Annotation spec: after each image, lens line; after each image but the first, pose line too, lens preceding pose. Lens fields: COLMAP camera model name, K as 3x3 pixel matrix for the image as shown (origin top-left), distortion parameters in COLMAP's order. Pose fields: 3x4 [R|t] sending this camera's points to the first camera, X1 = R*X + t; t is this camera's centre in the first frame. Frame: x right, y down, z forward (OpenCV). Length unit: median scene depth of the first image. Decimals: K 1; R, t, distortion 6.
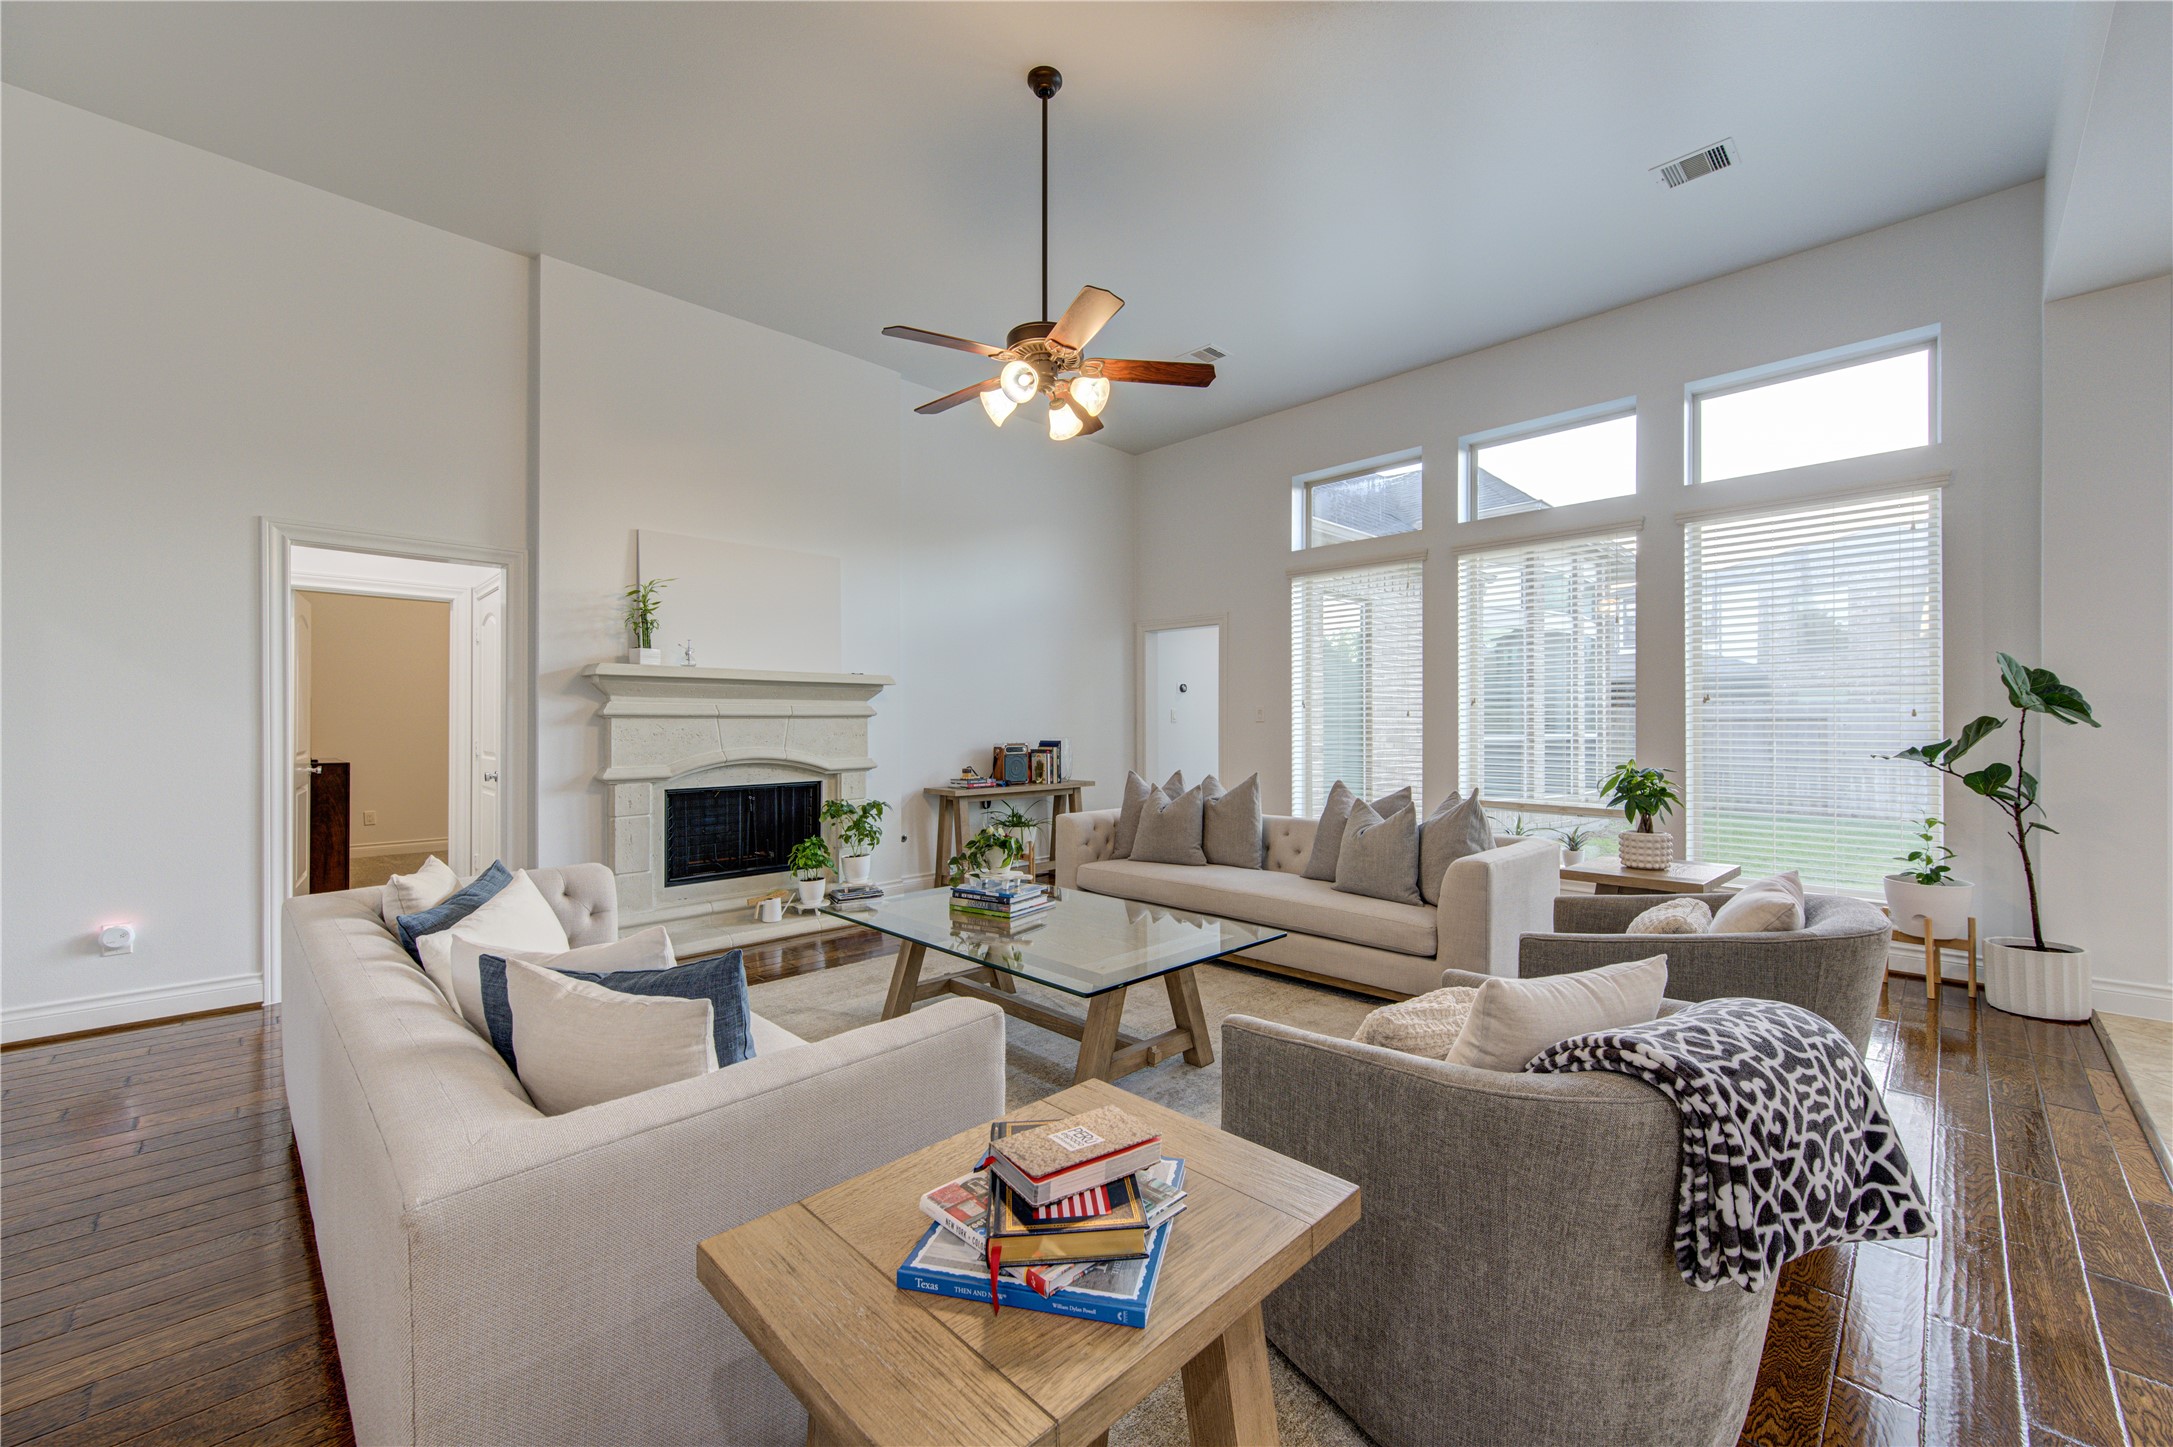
lens RADIAL K [[855.2, 0, 1086.6], [0, 855.2, 717.6], [0, 0, 1]] dist [0.000194, -0.000015]
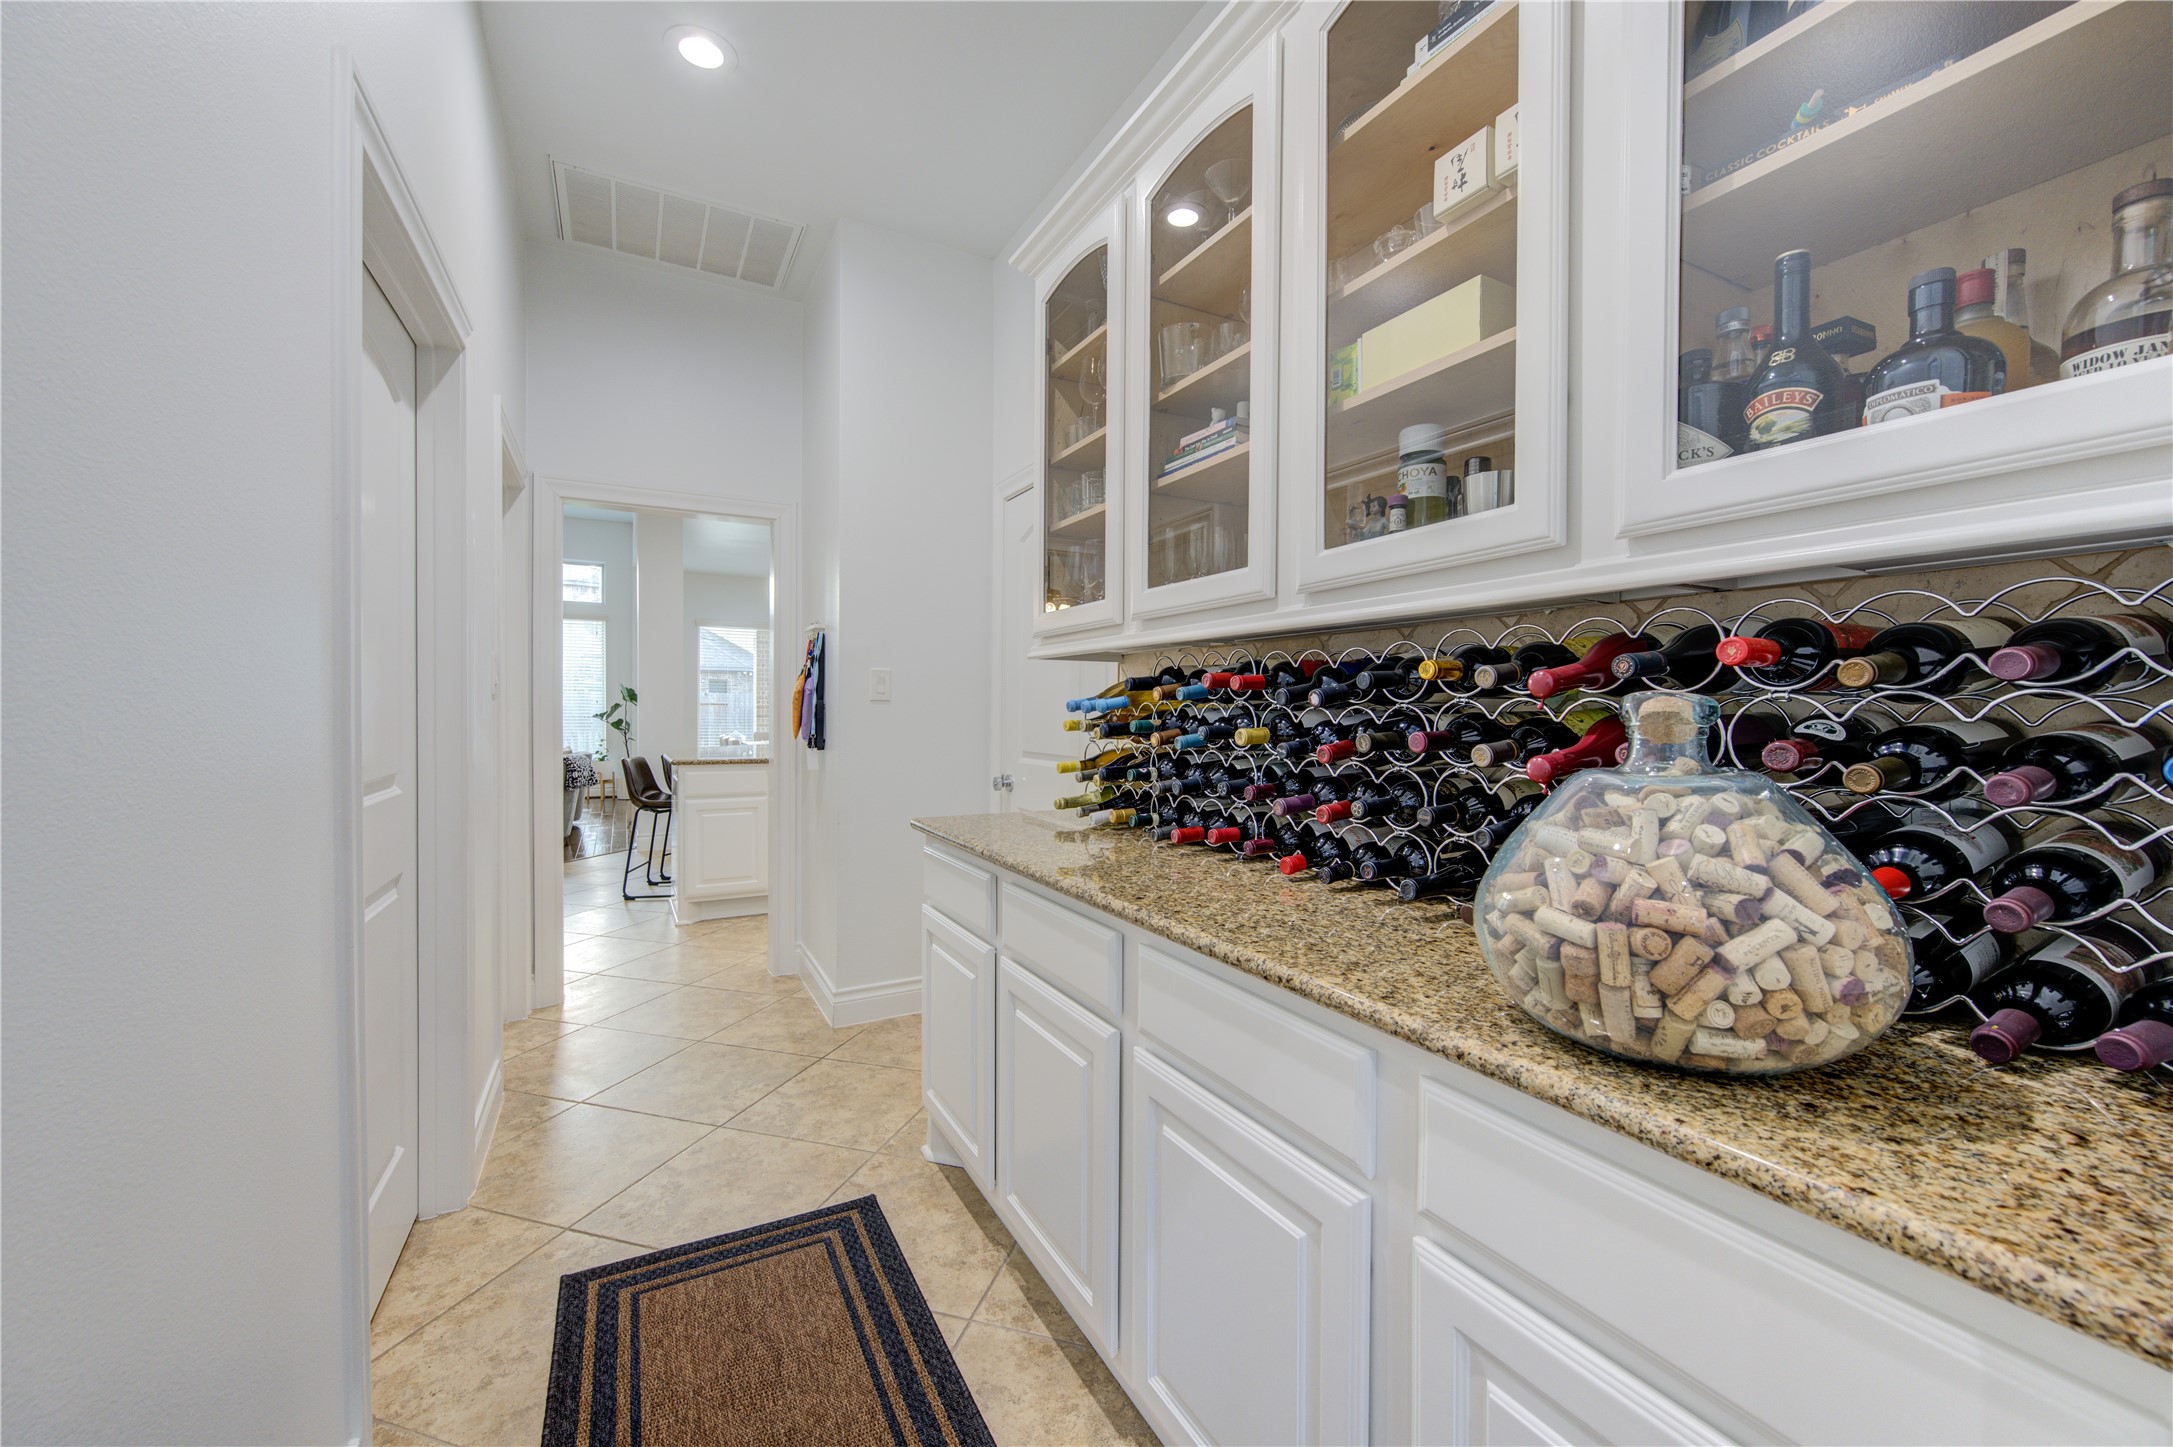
lens RADIAL K [[855.2, 0, 1086.4], [0, 855.2, 721.7], [0, 0, 1]] dist [0.000194, -0.000015]
pose [[0.273490, -0.005270, 0.961860, -1.371944], [0.000363, 0.999985, 0.005376, 0.047905], [-0.961875, -0.001121, 0.273488, -1.391885]]
